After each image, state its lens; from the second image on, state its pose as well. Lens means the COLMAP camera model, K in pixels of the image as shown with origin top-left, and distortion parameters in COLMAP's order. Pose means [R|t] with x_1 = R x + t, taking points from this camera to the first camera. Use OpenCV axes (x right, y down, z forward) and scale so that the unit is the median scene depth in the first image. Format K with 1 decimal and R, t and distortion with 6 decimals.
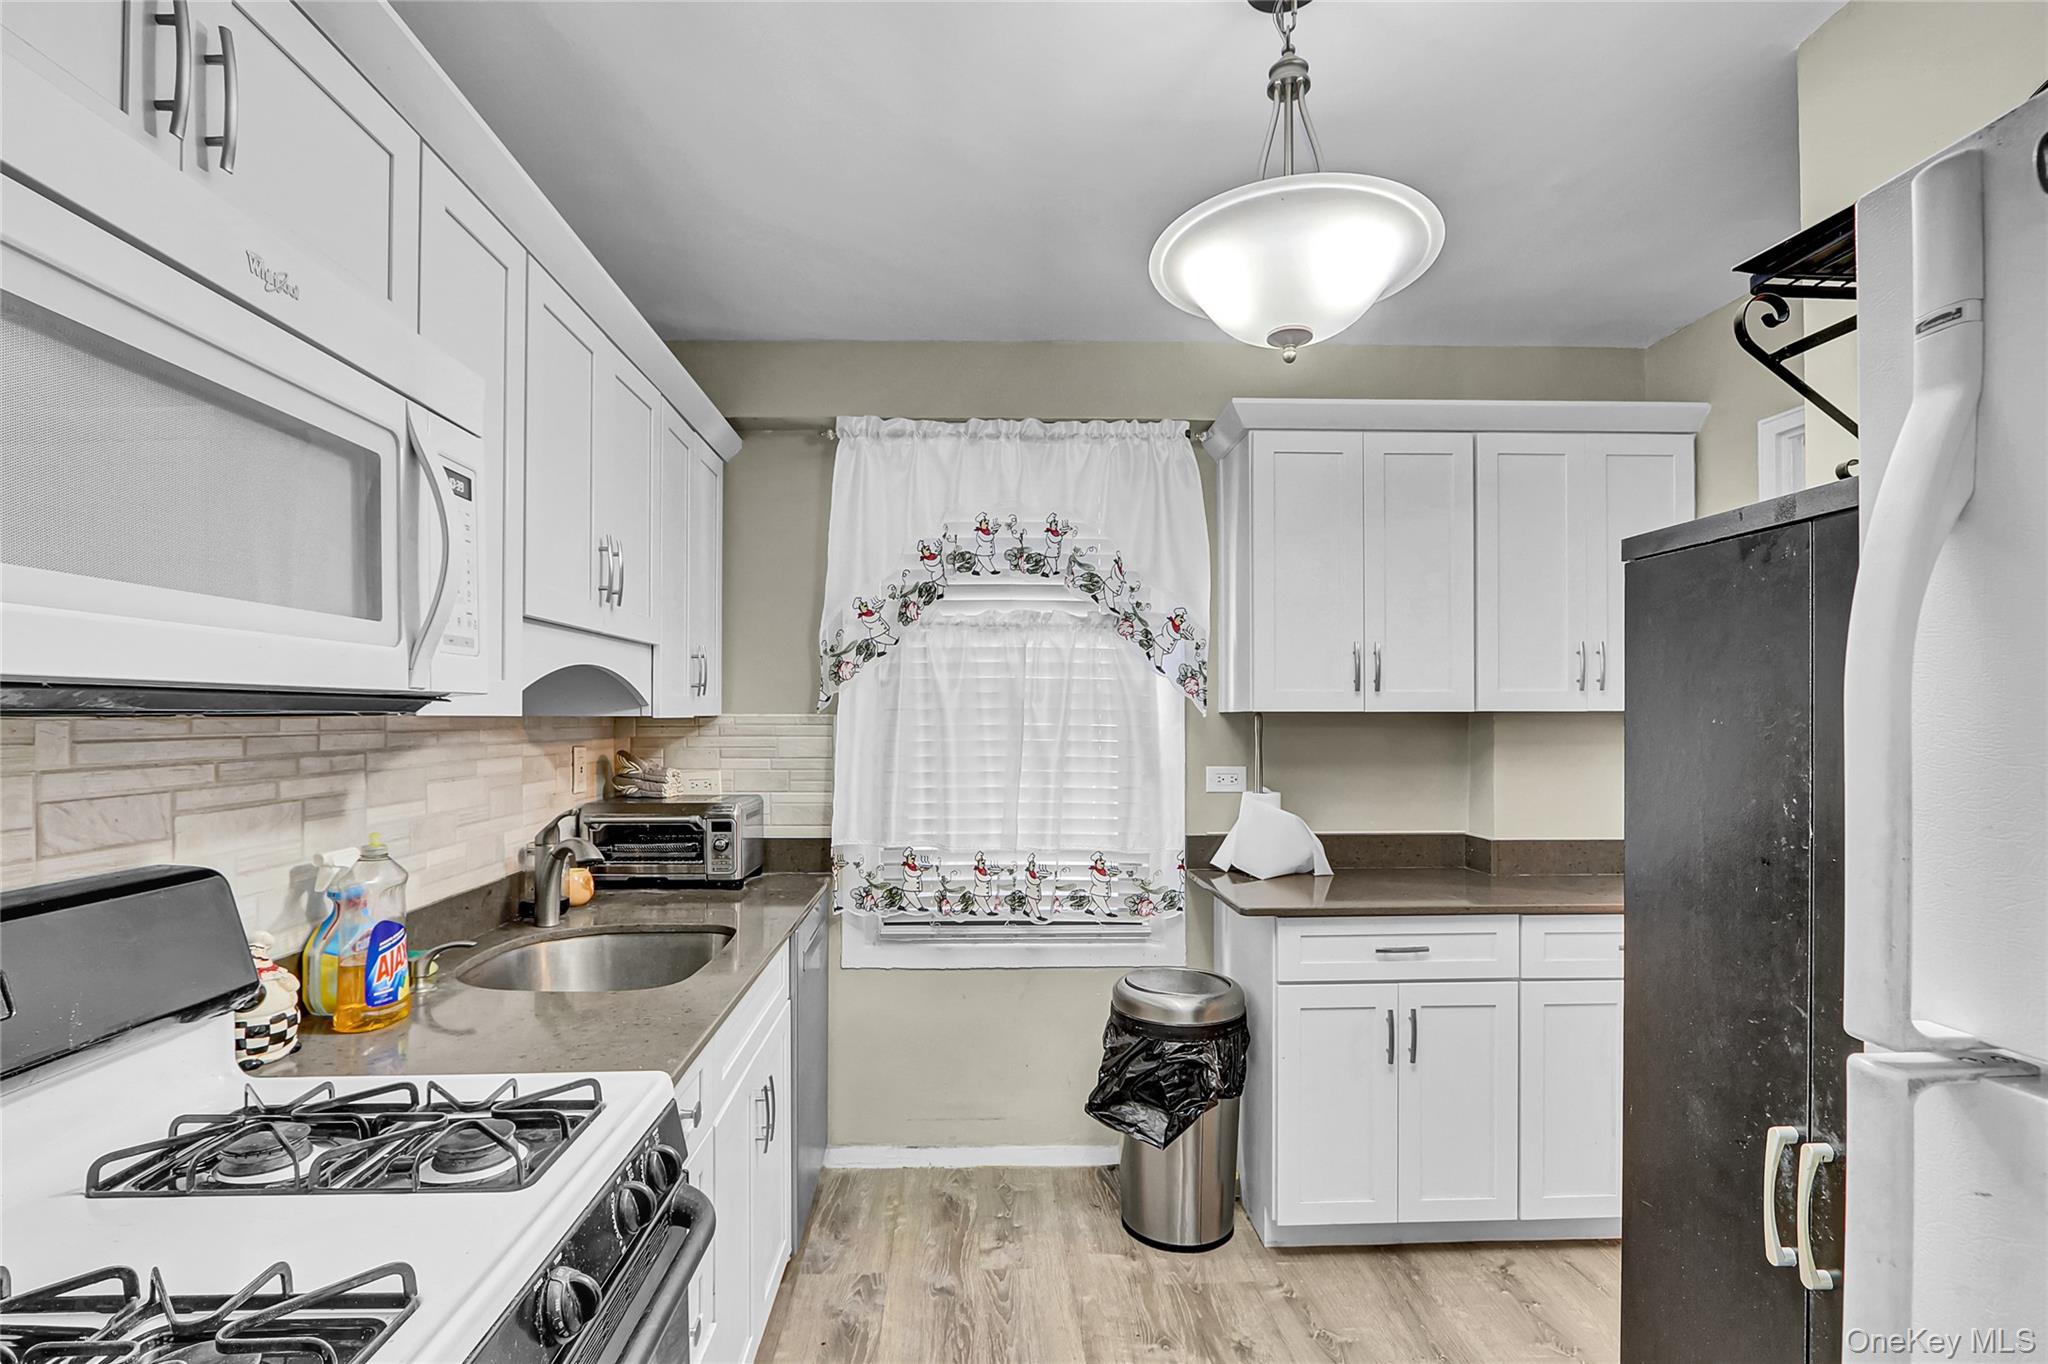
lens RADIAL K [[983.0, 0, 1017.8], [0, 983.0, 694.4], [0, 0, 1]] dist [-0.032599, 0.019742]
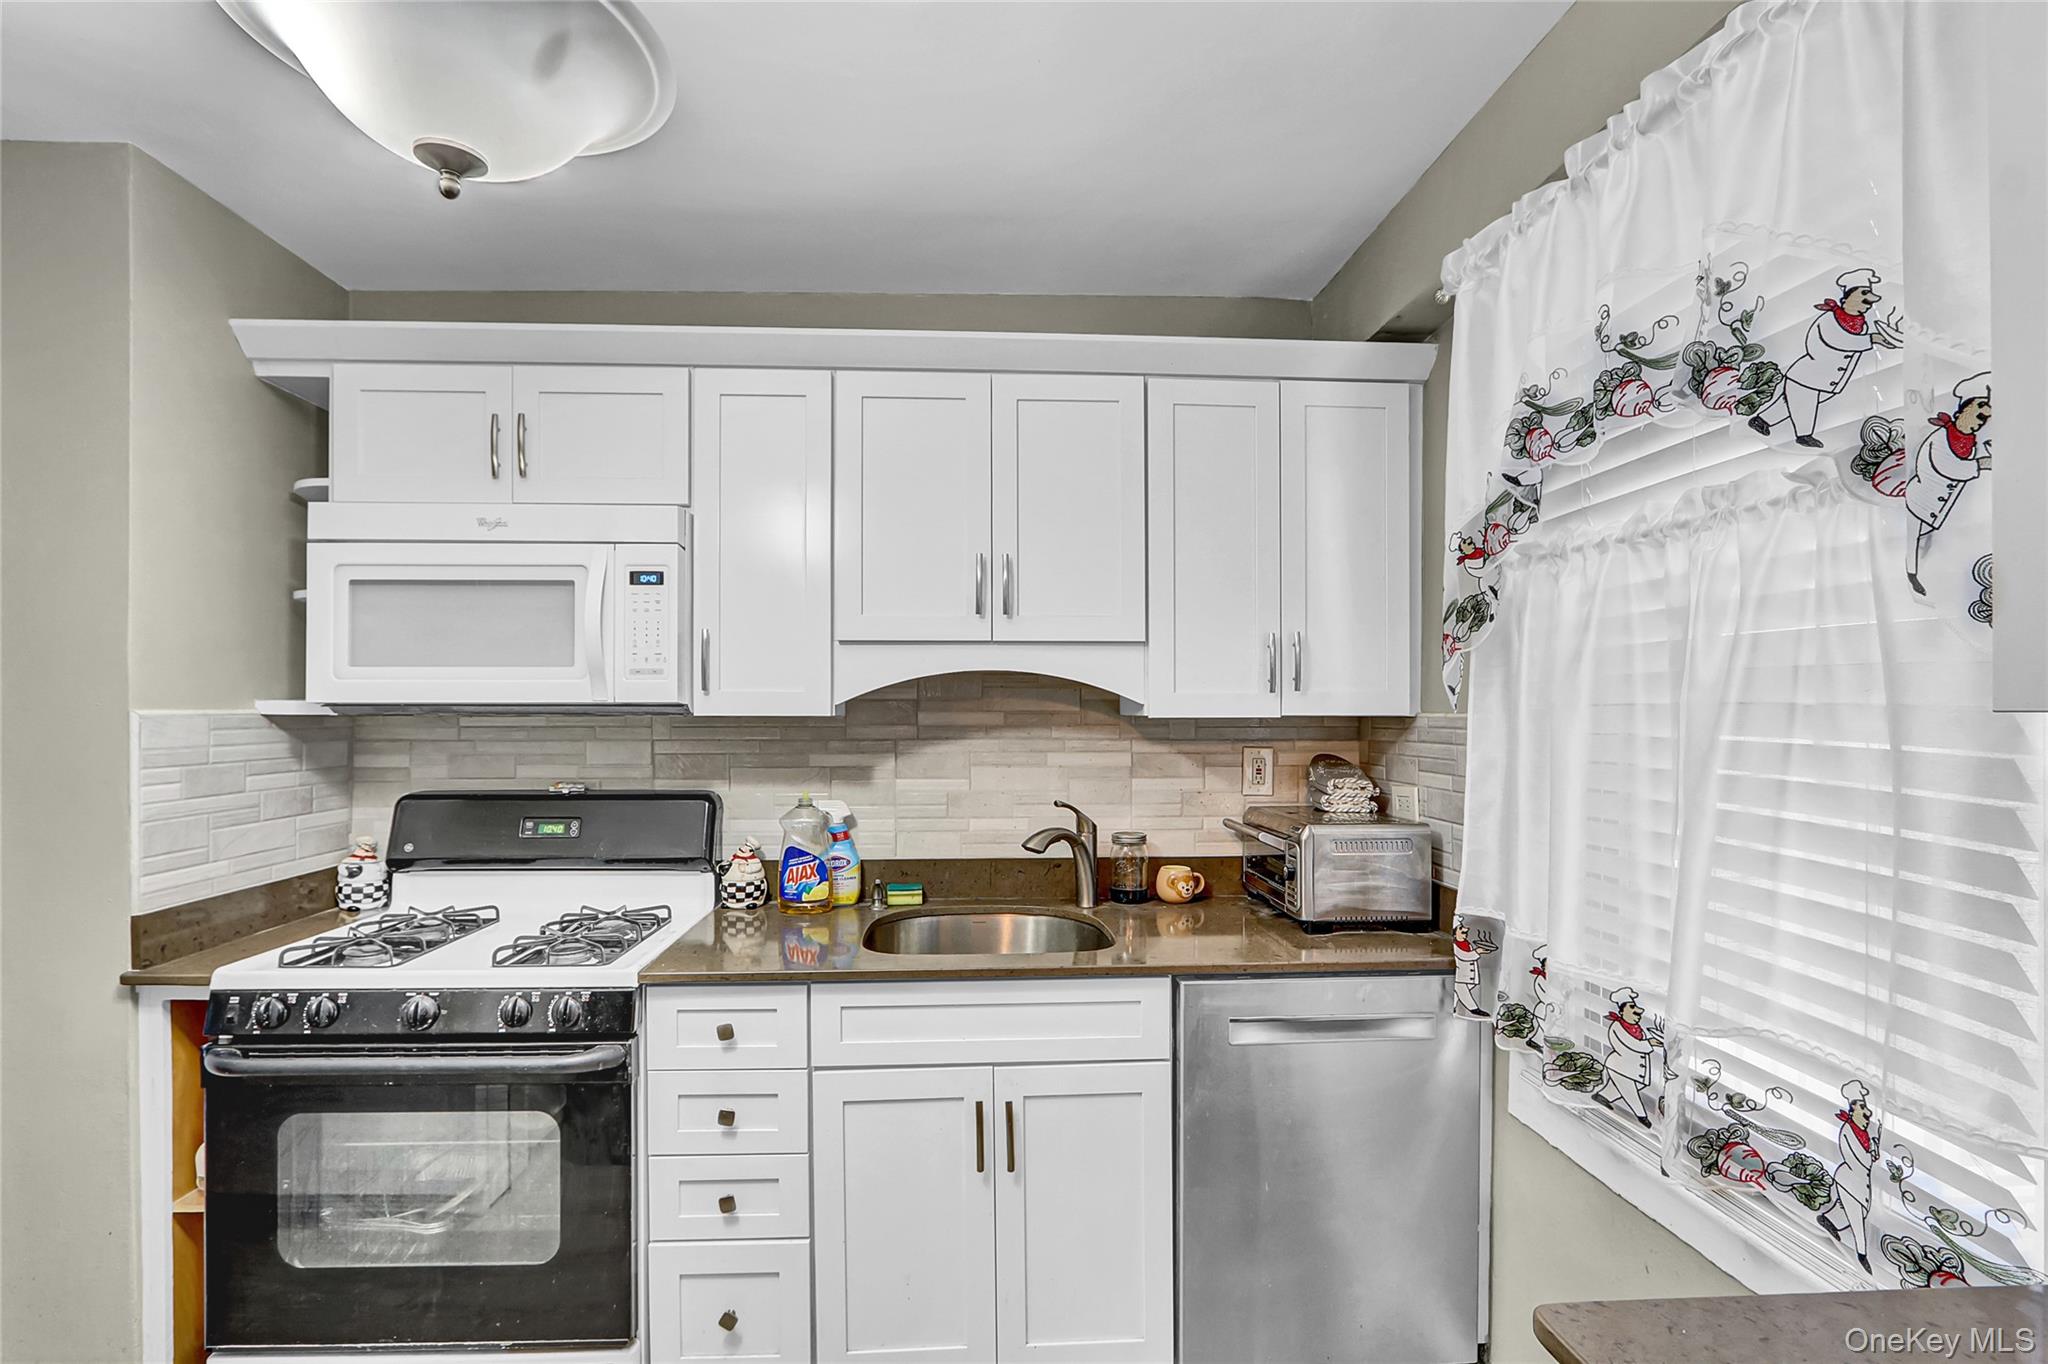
lens RADIAL K [[983.0, 0, 1017.8], [0, 983.0, 694.4], [0, 0, 1]] dist [-0.032599, 0.019742]
pose [[-0.006774, -0.013542, -0.999885, 0.479963], [0.022685, 0.999649, -0.013692, 0.009469], [0.999720, -0.022775, -0.006464, 0.714071]]
